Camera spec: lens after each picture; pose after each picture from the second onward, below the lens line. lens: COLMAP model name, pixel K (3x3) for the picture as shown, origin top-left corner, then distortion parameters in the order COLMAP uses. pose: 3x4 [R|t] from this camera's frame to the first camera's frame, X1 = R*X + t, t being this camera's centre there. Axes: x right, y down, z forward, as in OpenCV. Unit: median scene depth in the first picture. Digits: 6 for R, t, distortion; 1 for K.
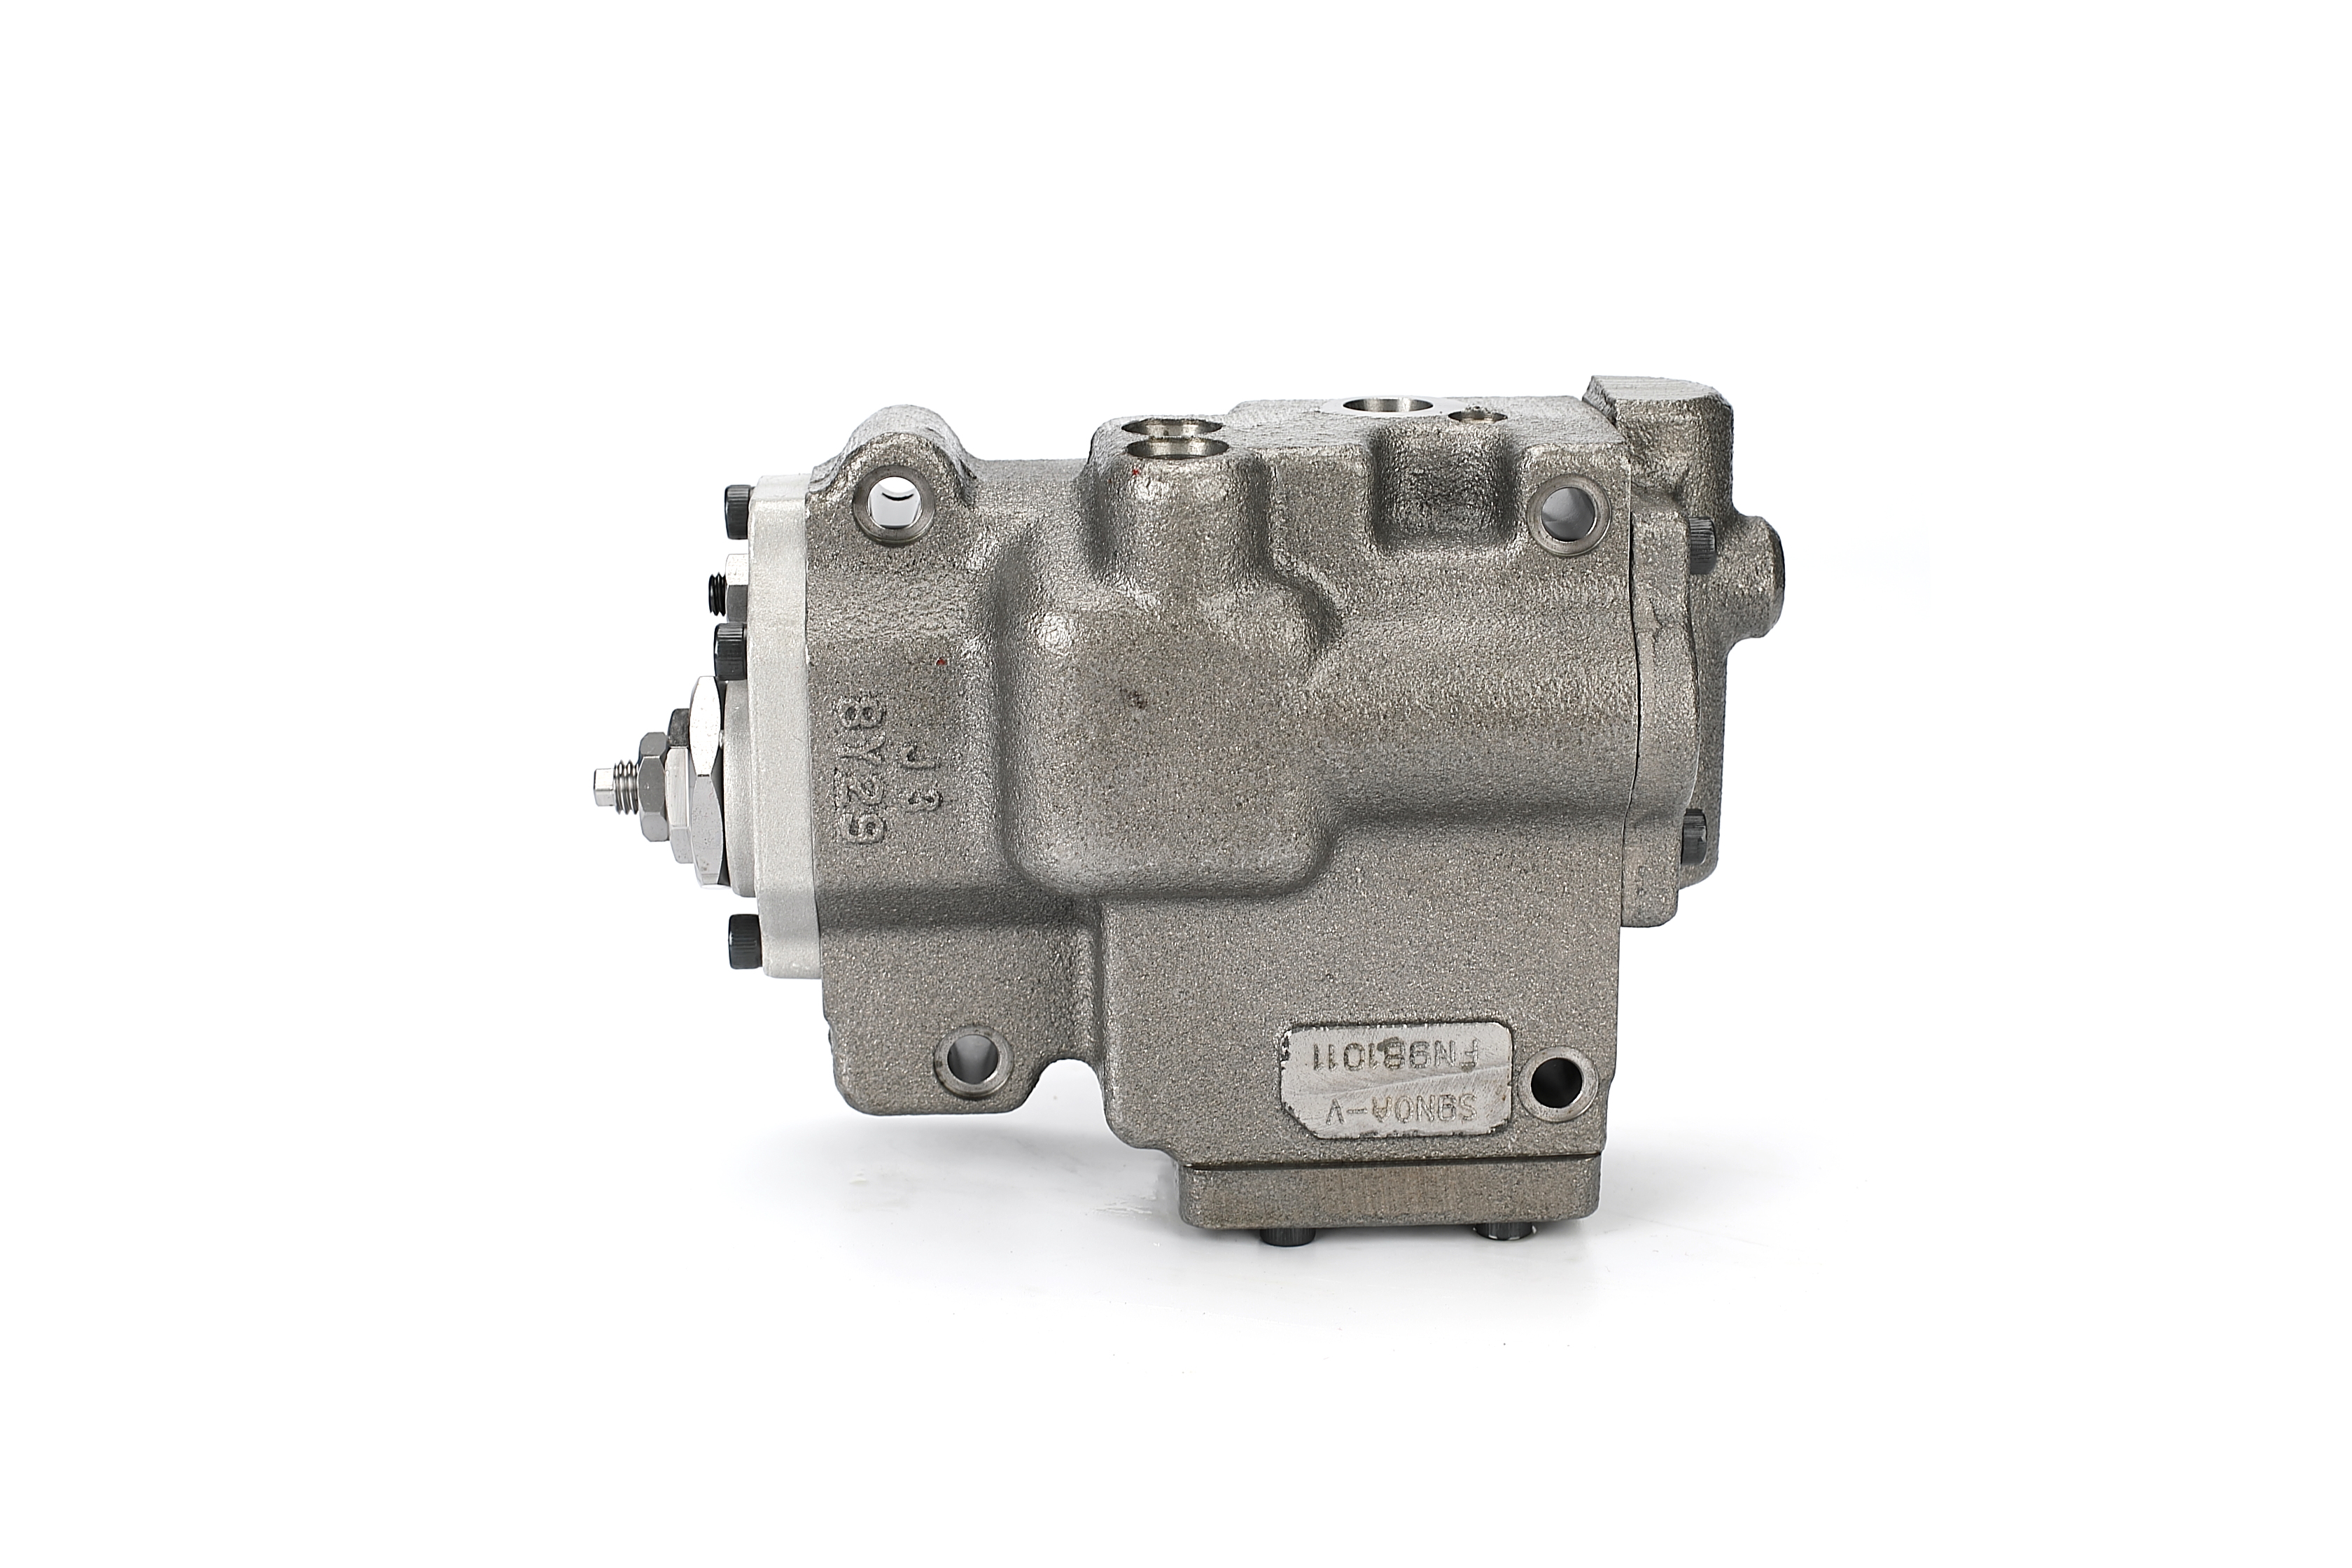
lens RADIAL K [[3504.2, 0, 1175.9], [0, 3504.2, 794.1], [0, 0, 1]] dist [-0.052135, 0.000000]
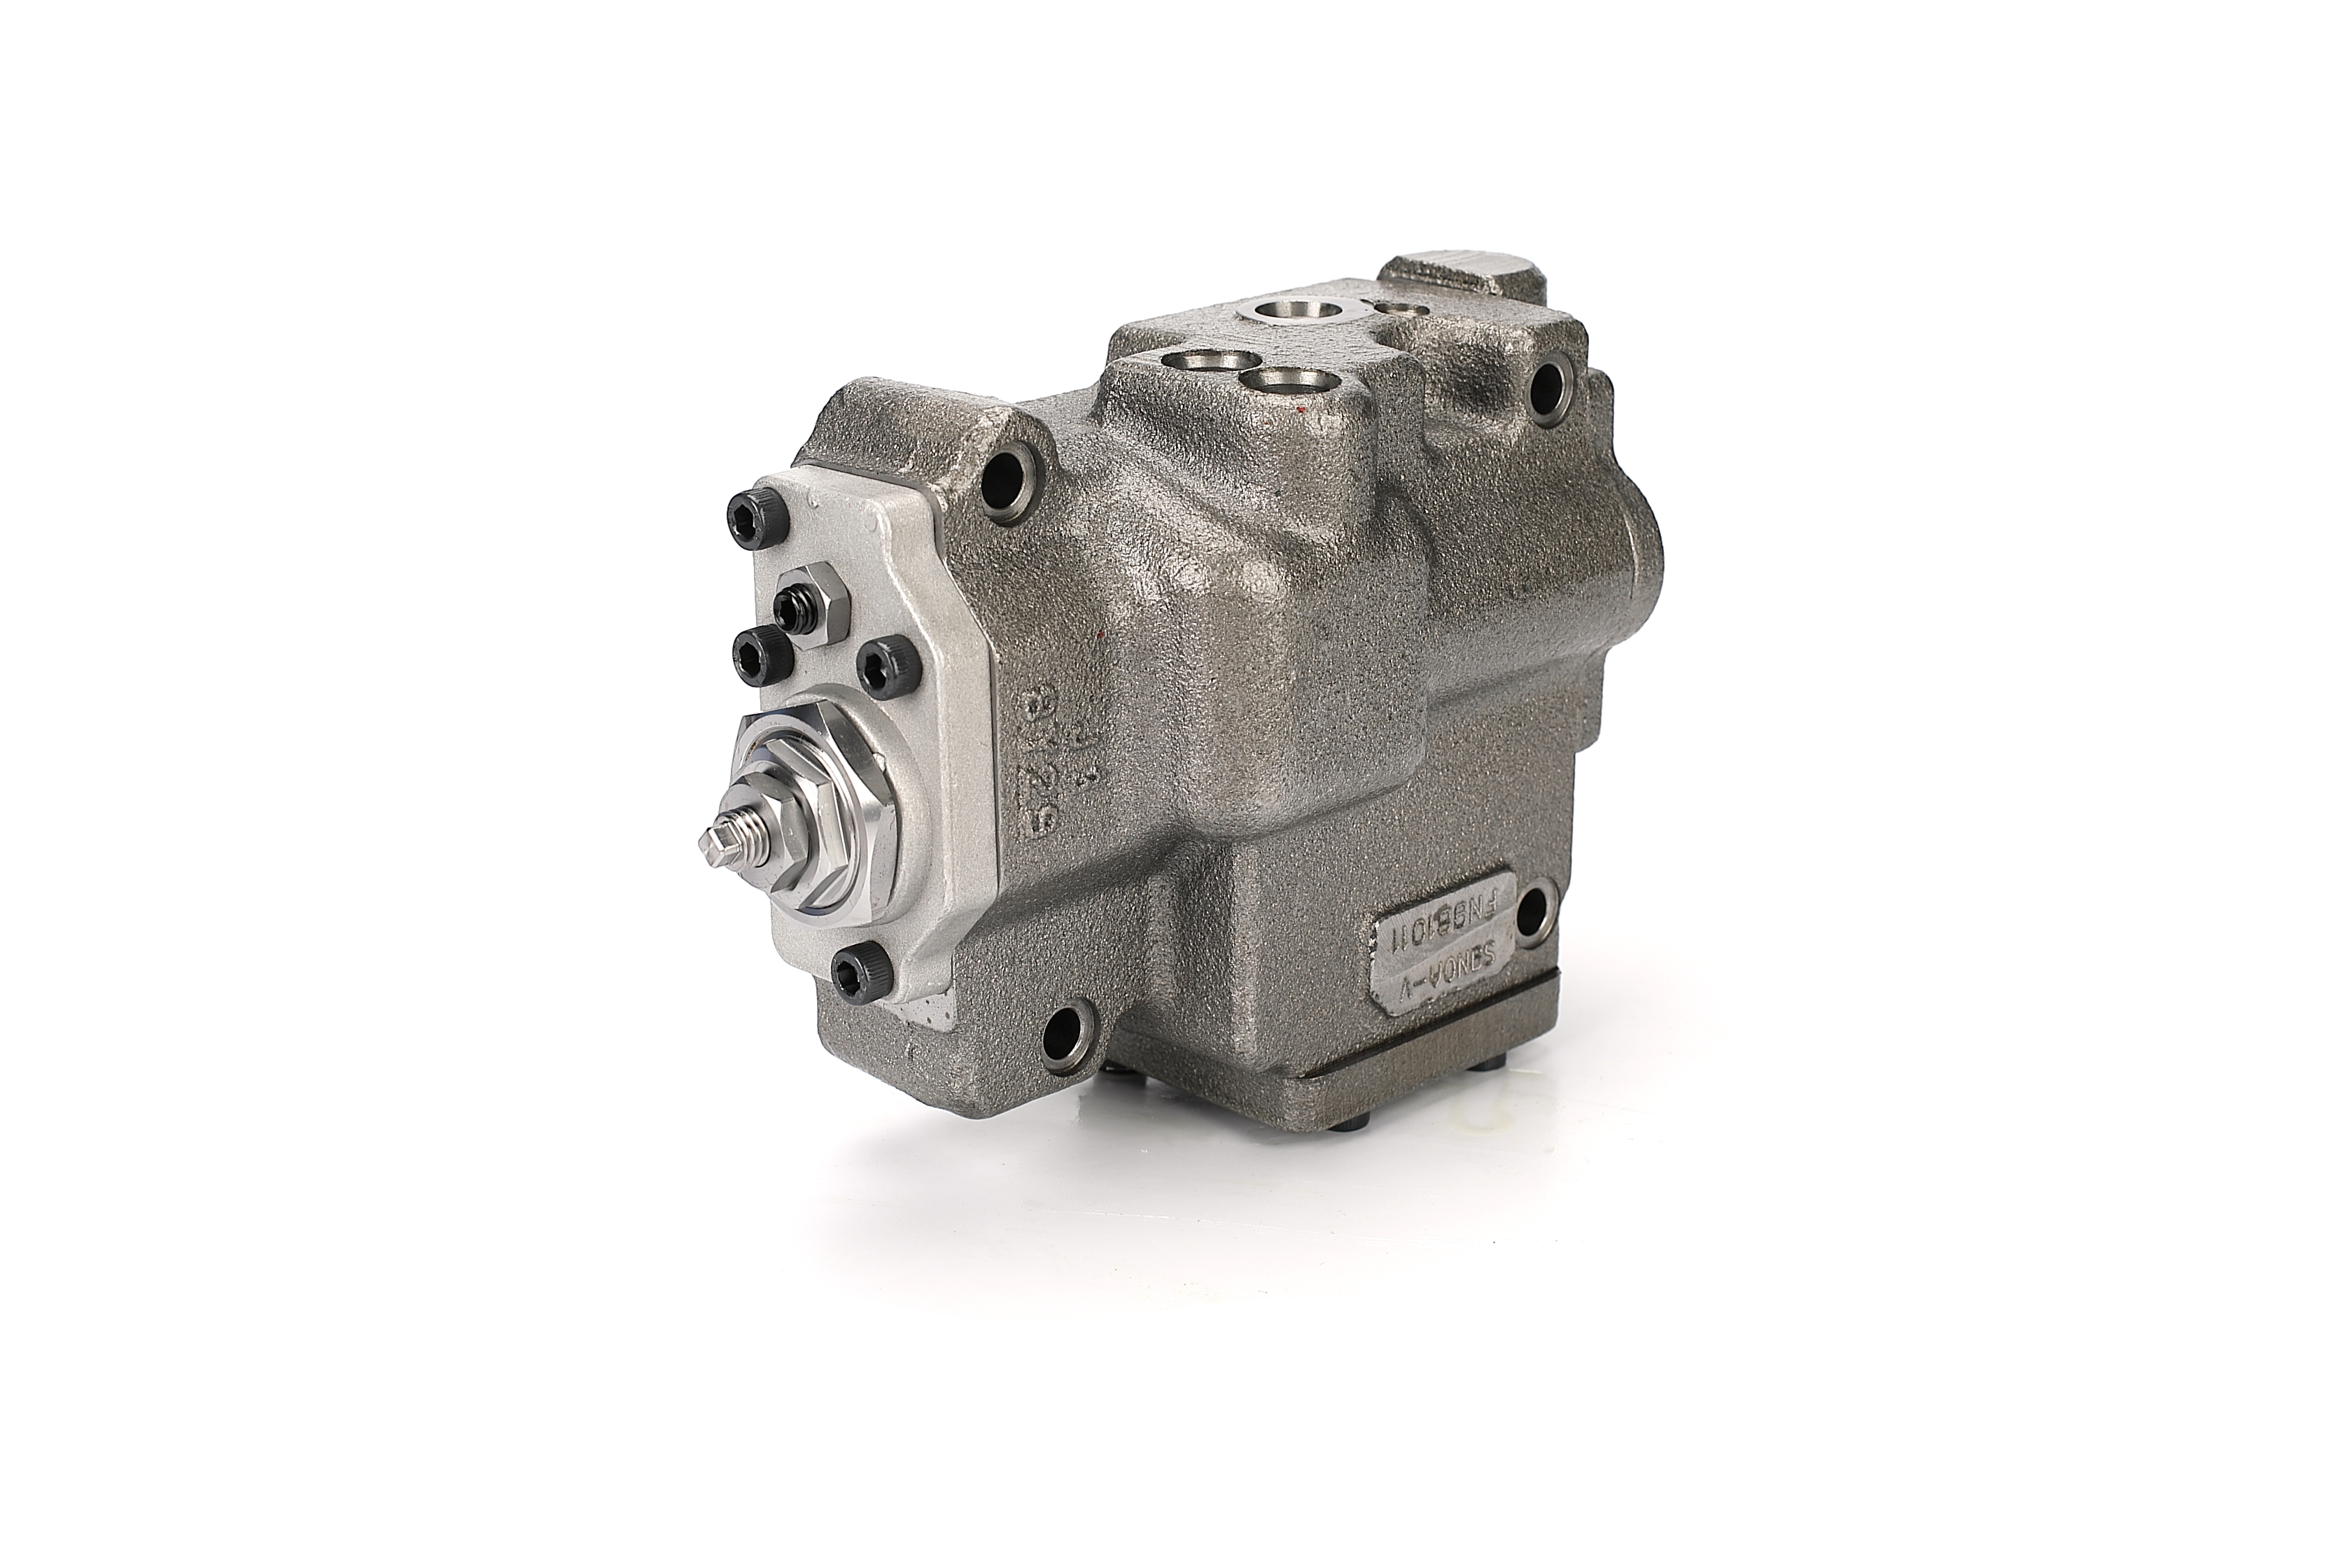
lens RADIAL K [[3504.2, 0, 1177.4], [0, 3504.2, 773.8], [0, 0, 1]] dist [-0.052135, 0.000000]
pose [[0.753383, -0.212750, 0.622215, -0.644407], [0.173201, 0.977005, 0.124348, -0.113839], [-0.634363, 0.014087, 0.772907, 0.235680]]
